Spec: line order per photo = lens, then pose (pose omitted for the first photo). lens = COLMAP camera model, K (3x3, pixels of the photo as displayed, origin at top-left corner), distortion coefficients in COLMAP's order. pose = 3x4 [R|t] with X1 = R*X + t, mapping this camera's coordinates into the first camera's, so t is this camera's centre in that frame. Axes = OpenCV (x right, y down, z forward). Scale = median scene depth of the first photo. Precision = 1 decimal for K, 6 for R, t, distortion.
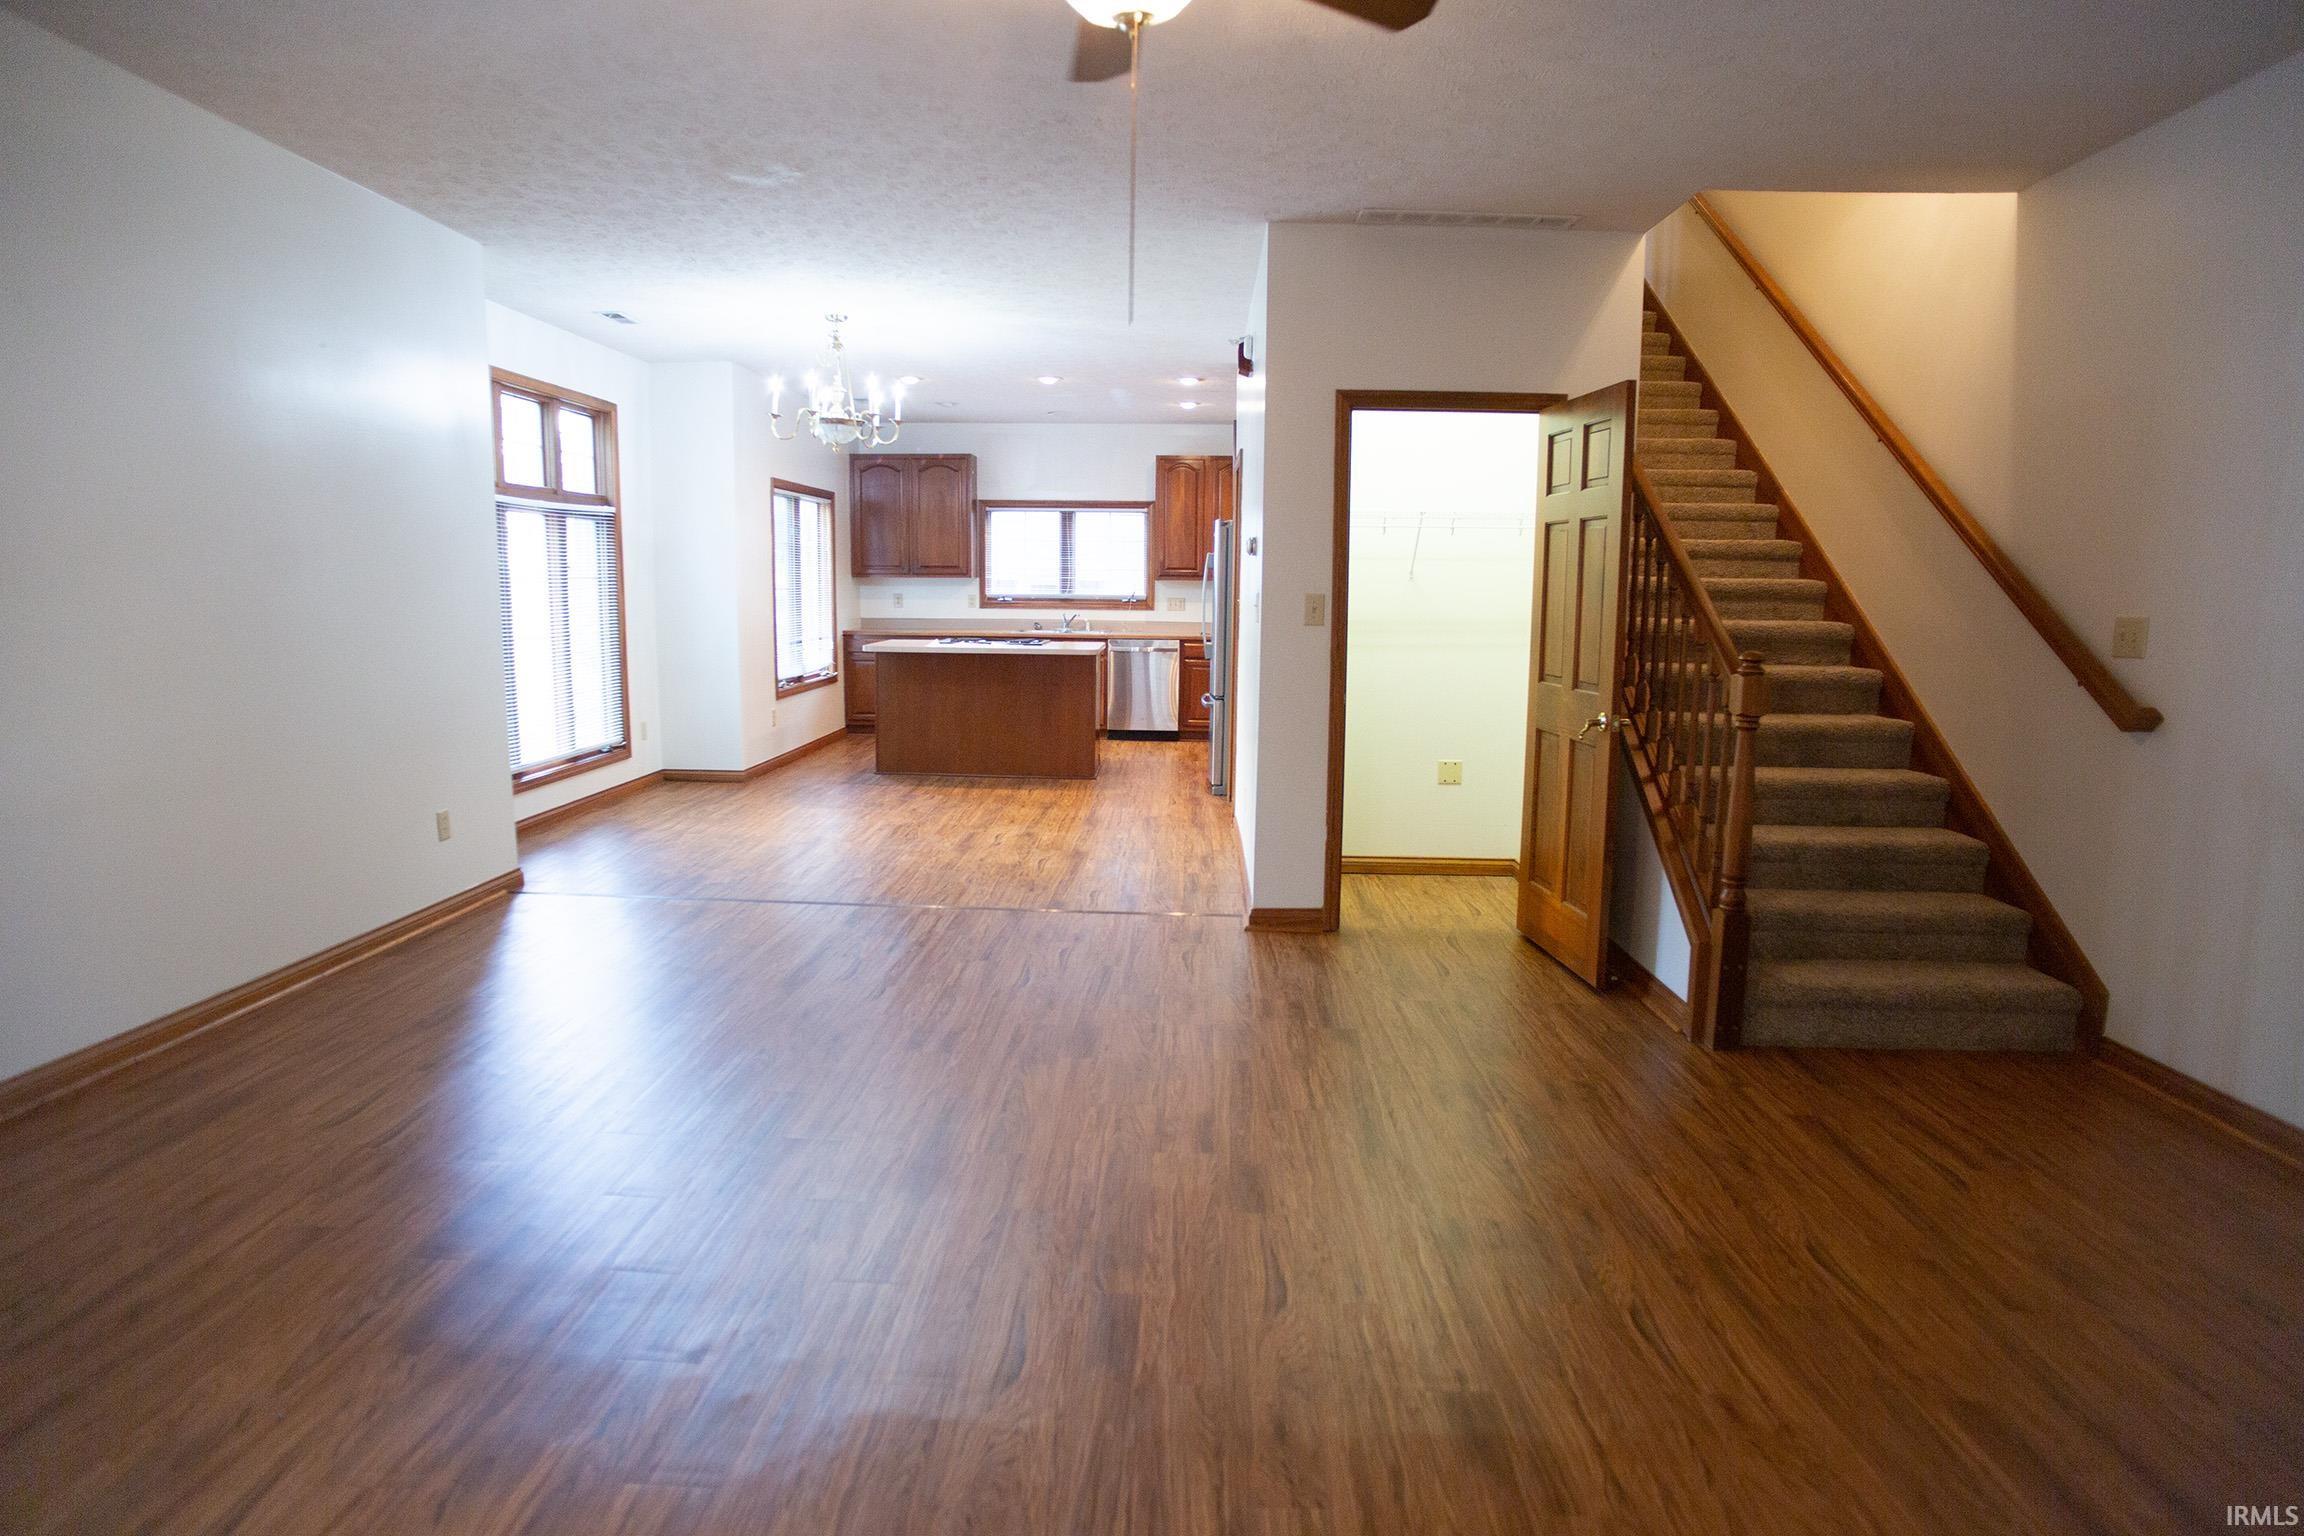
lens RADIAL K [[1251.4, 0, 1152.0], [0, 1251.4, 768.0], [0, 0, 1]] dist [-0.117090, 0.087212]
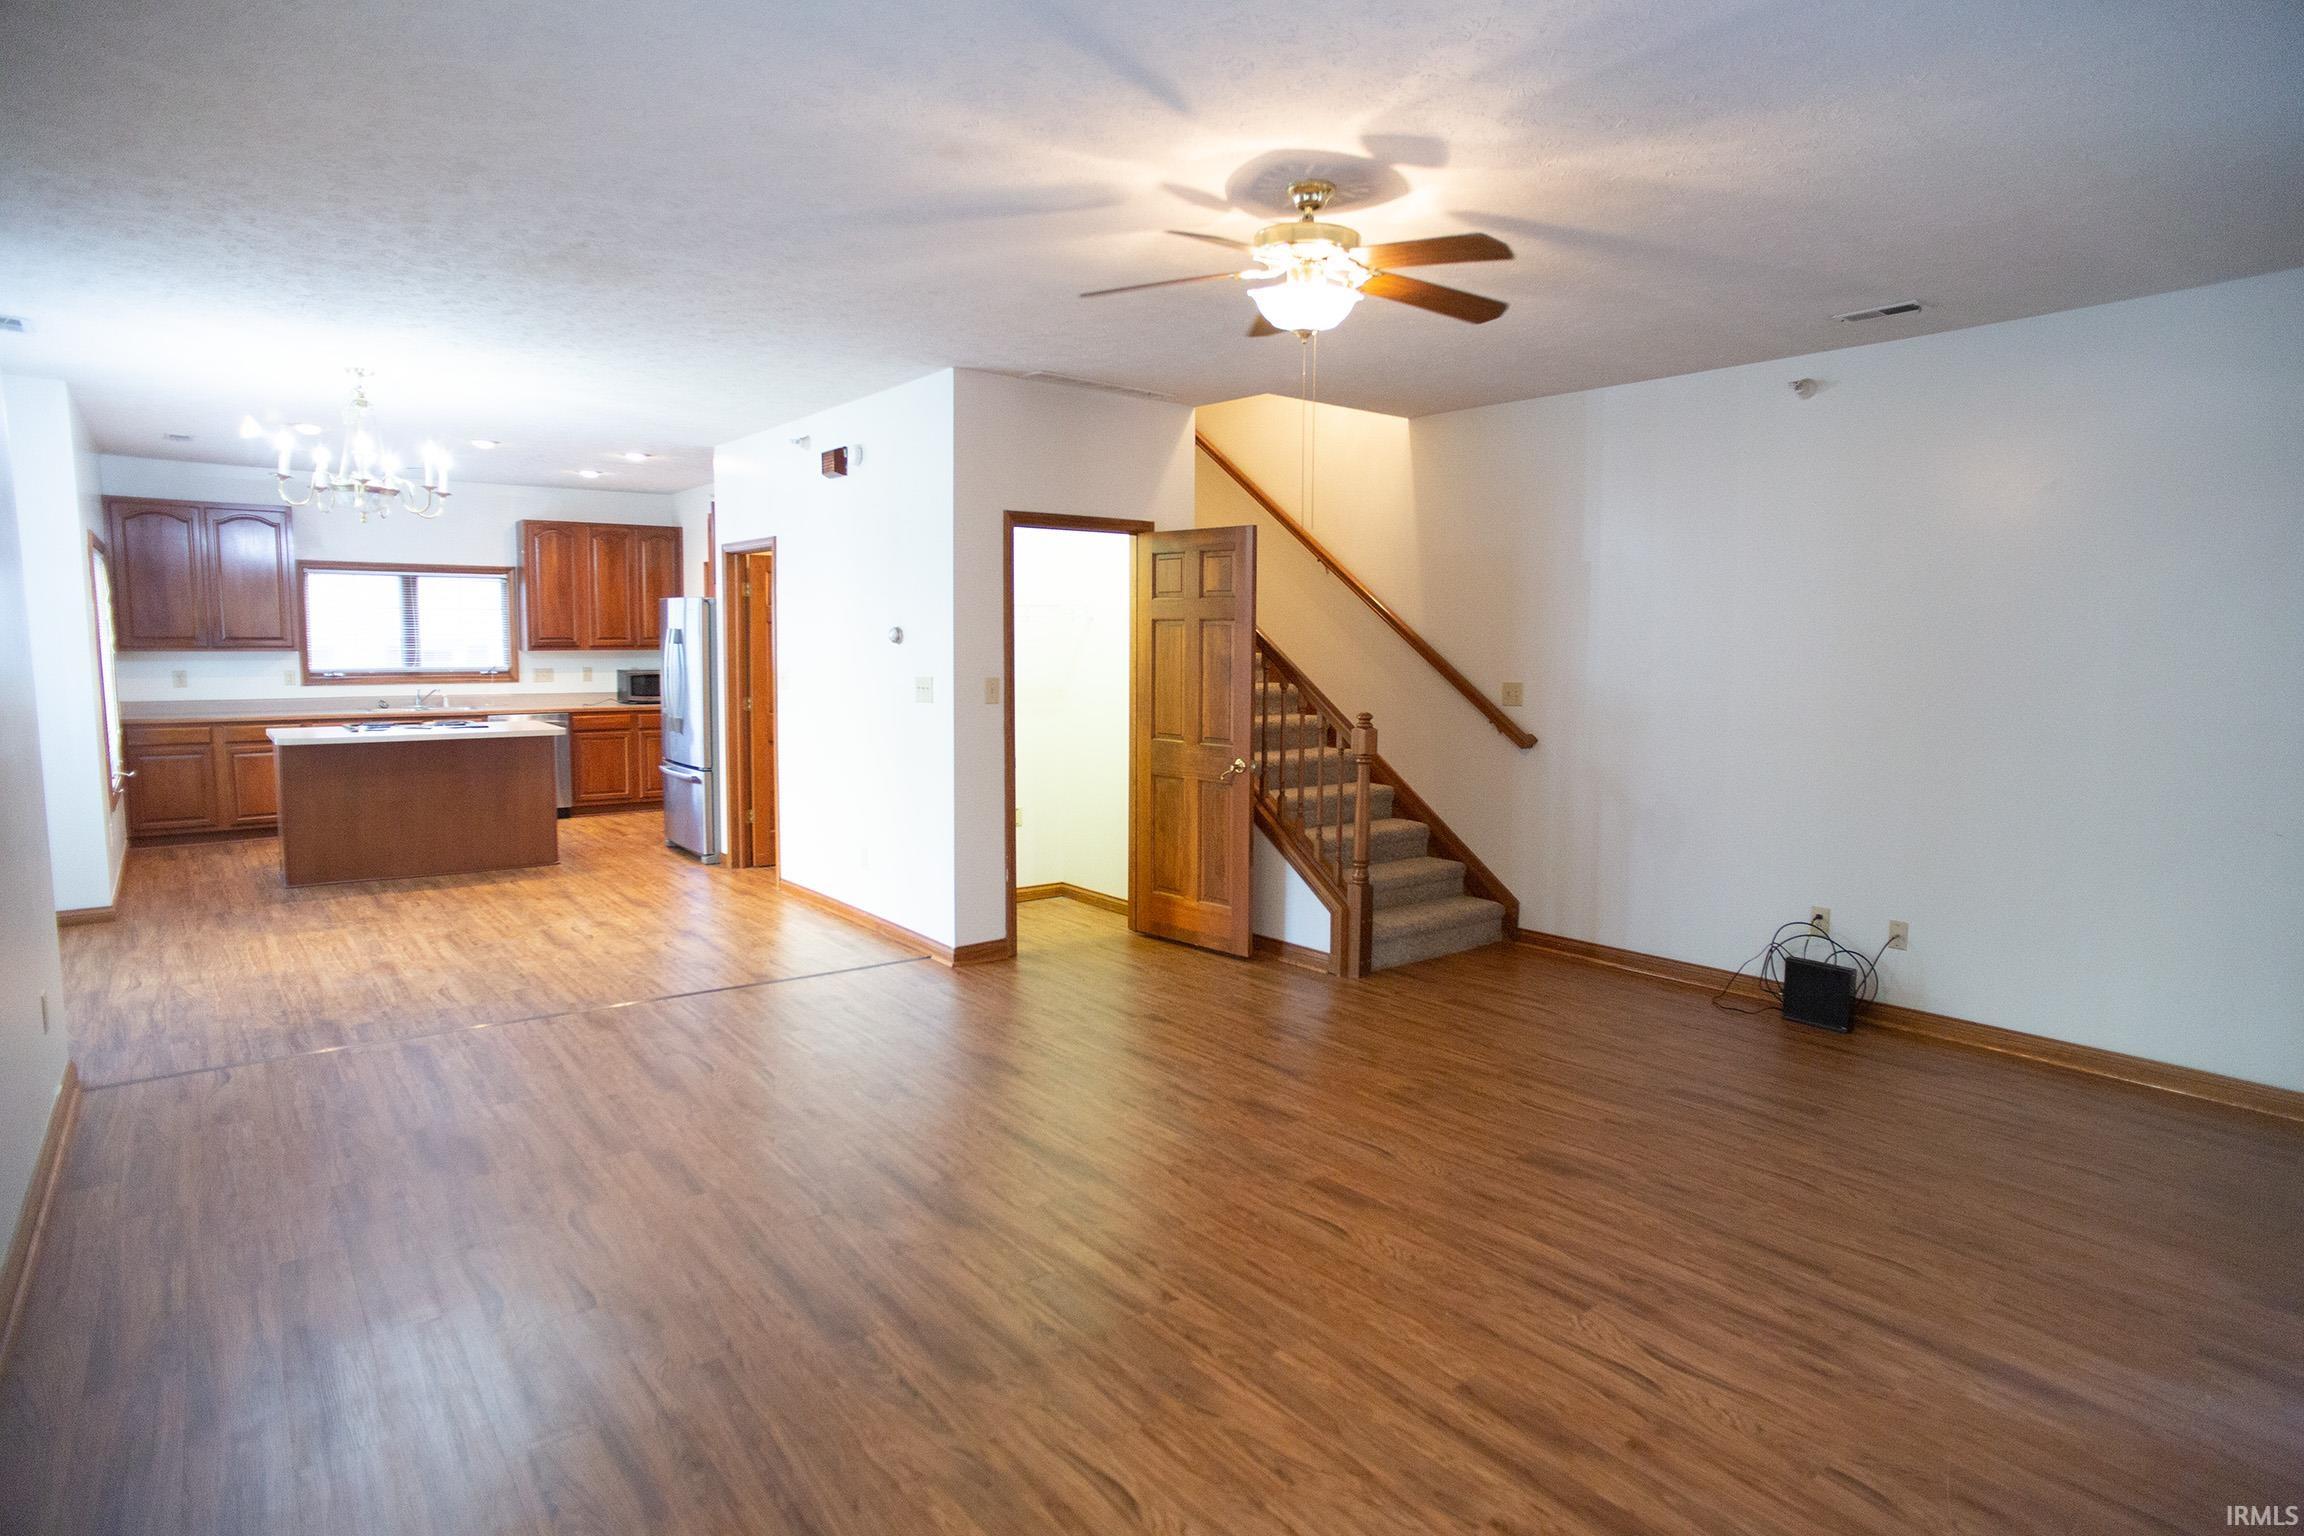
lens RADIAL K [[1251.4, 0, 1152.0], [0, 1251.4, 768.0], [0, 0, 1]] dist [-0.117090, 0.087212]
pose [[0.763138, -0.072547, 0.642150, -0.538456], [0.094771, 0.995499, -0.000160, -0.038410], [-0.639248, 0.060980, 0.766579, -0.018080]]
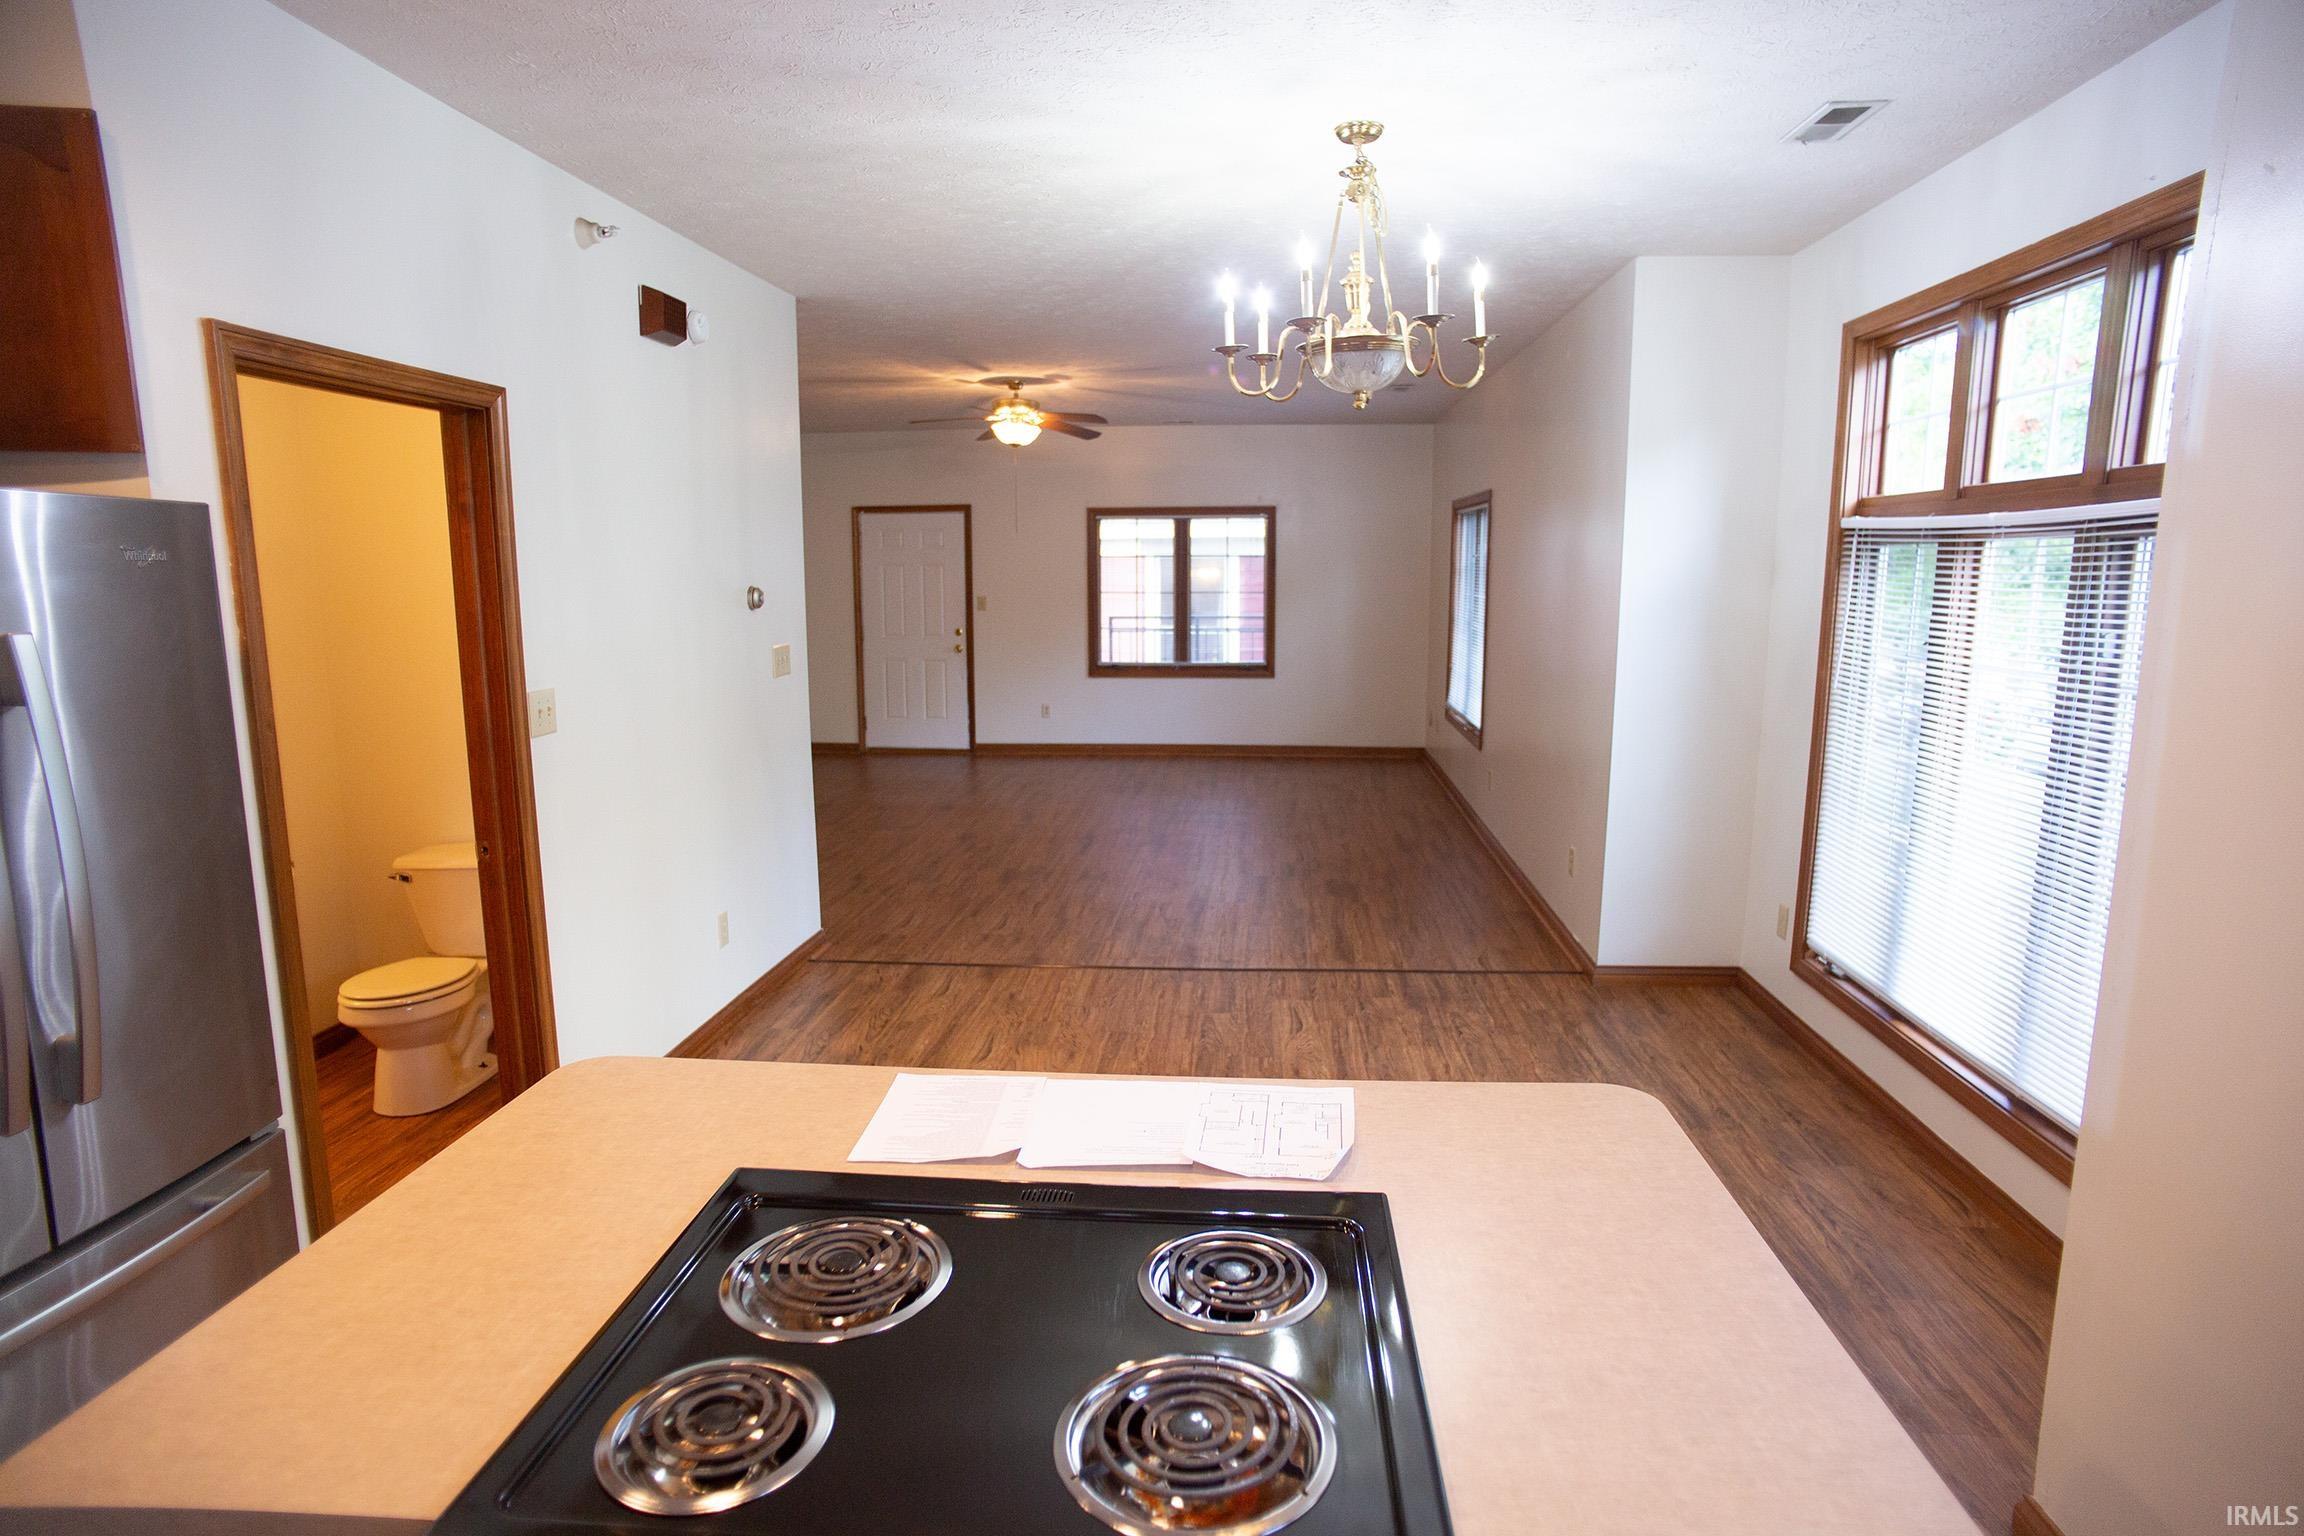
lens RADIAL K [[1251.4, 0, 1152.0], [0, 1251.4, 768.0], [0, 0, 1]] dist [-0.117090, 0.087212]
pose [[-0.997509, -0.021373, 0.067221, -0.282492], [0.000196, 0.952150, 0.305632, -0.380867], [-0.070537, 0.304884, -0.949774, 2.138052]]
